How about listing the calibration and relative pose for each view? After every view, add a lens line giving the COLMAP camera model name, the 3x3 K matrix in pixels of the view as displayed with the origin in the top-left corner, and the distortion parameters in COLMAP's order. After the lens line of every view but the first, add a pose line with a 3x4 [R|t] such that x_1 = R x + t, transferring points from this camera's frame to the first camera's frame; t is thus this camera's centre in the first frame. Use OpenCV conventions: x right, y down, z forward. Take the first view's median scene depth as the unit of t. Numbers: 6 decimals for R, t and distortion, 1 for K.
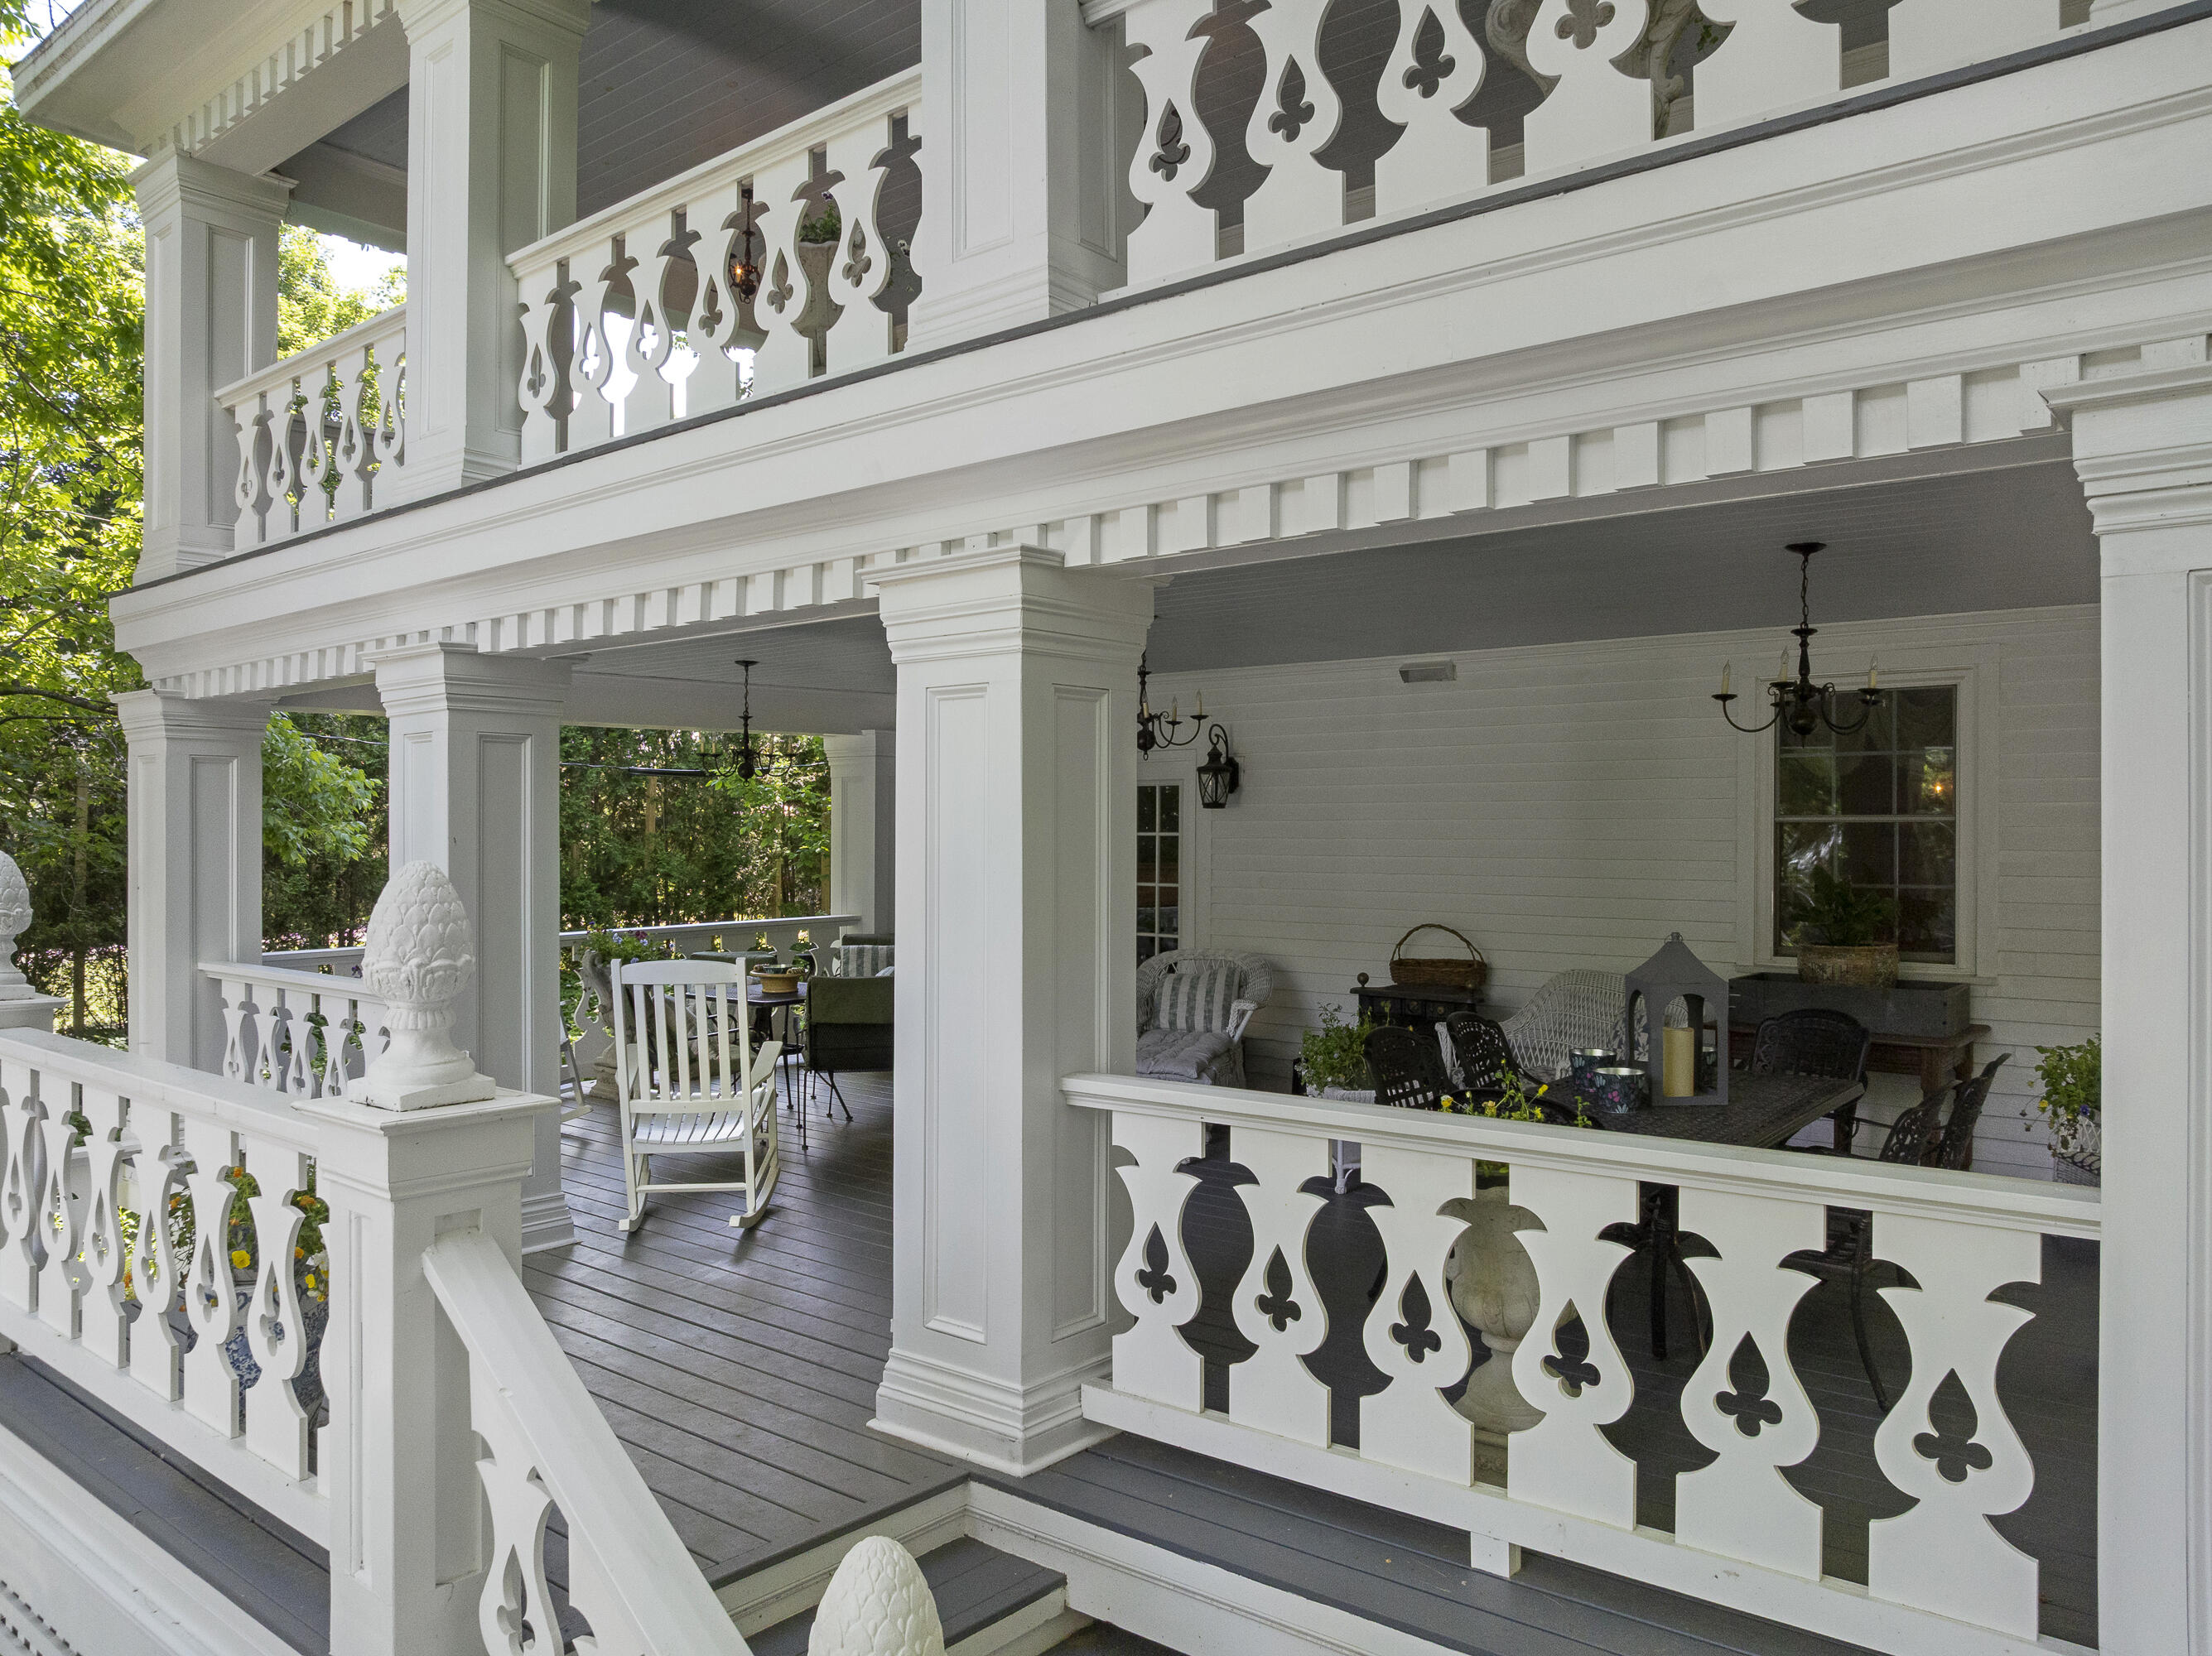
lens RADIAL K [[1549.8, 0, 1106.0], [0, 1549.8, 828.0], [0, 0, 1]] dist [0.018237, -0.003126]
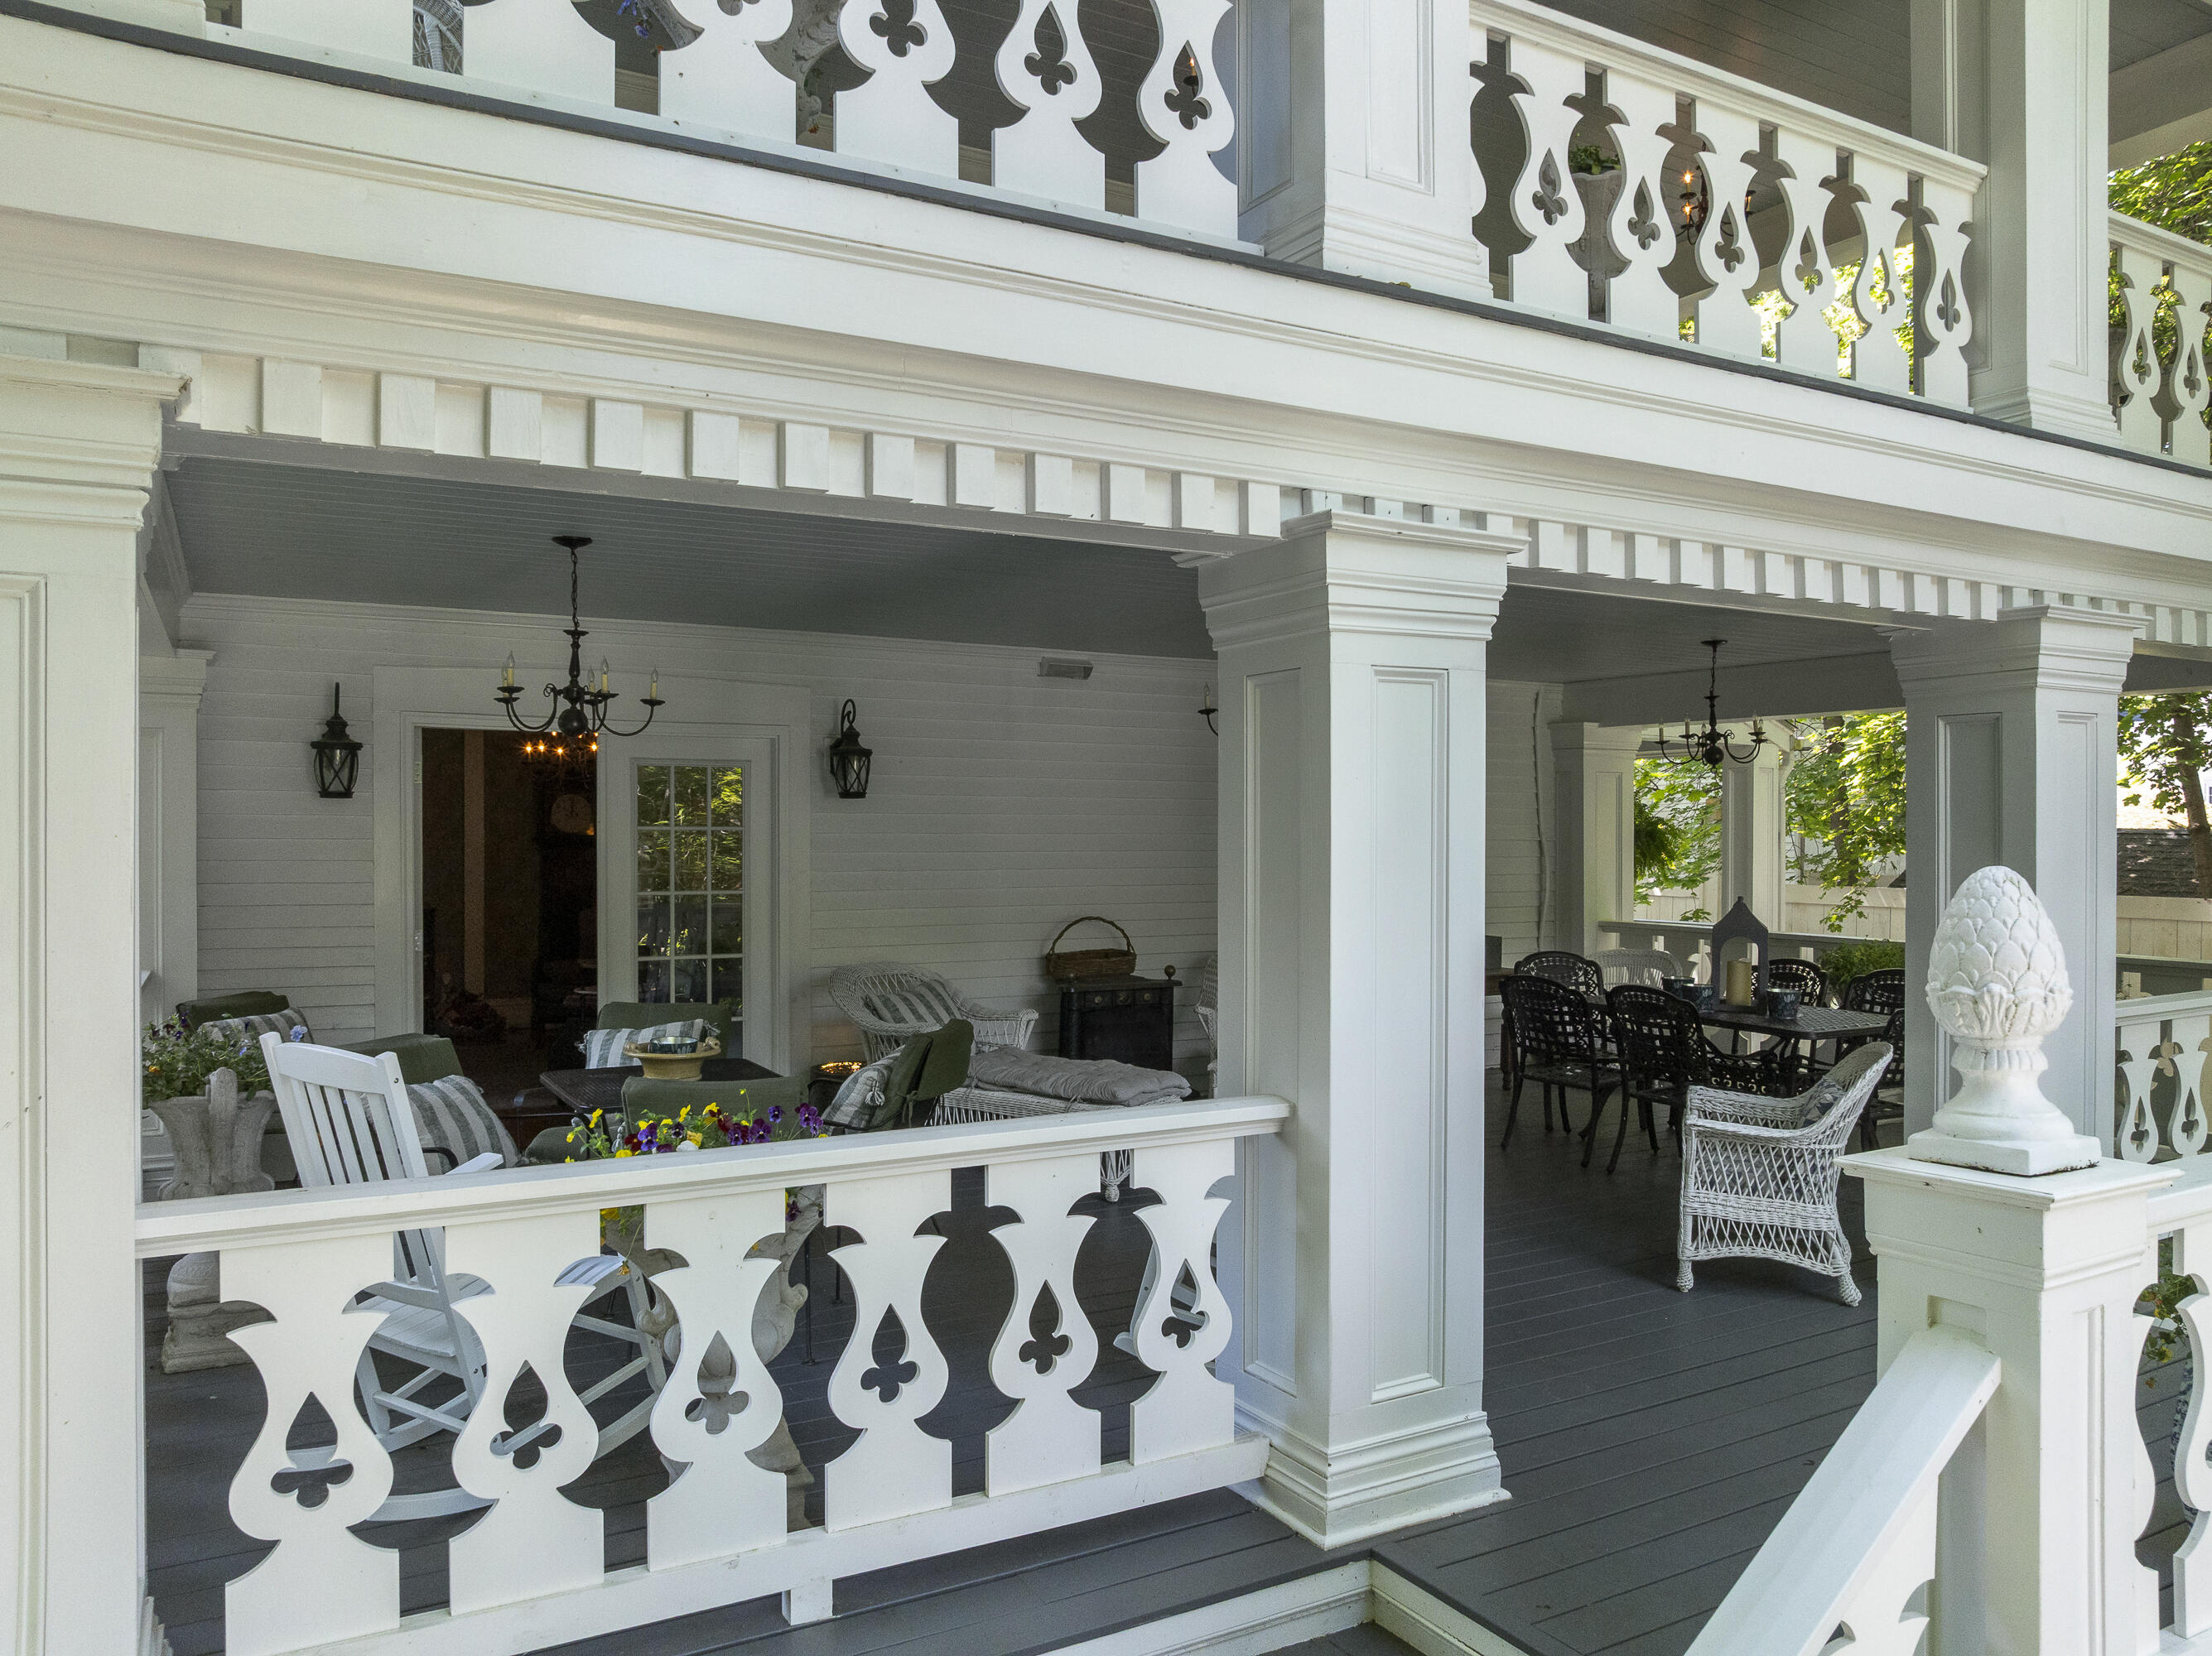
lens RADIAL K [[1649.0, 0, 1106.0], [0, 1649.0, 828.0], [0, 0, 1]] dist [-0.041406, 0.003829]
pose [[0.369195, 0.008820, 0.929310, -0.610964], [-0.003435, 0.999961, -0.008126, 0.006872], [-0.929346, -0.000192, 0.369211, 0.475117]]
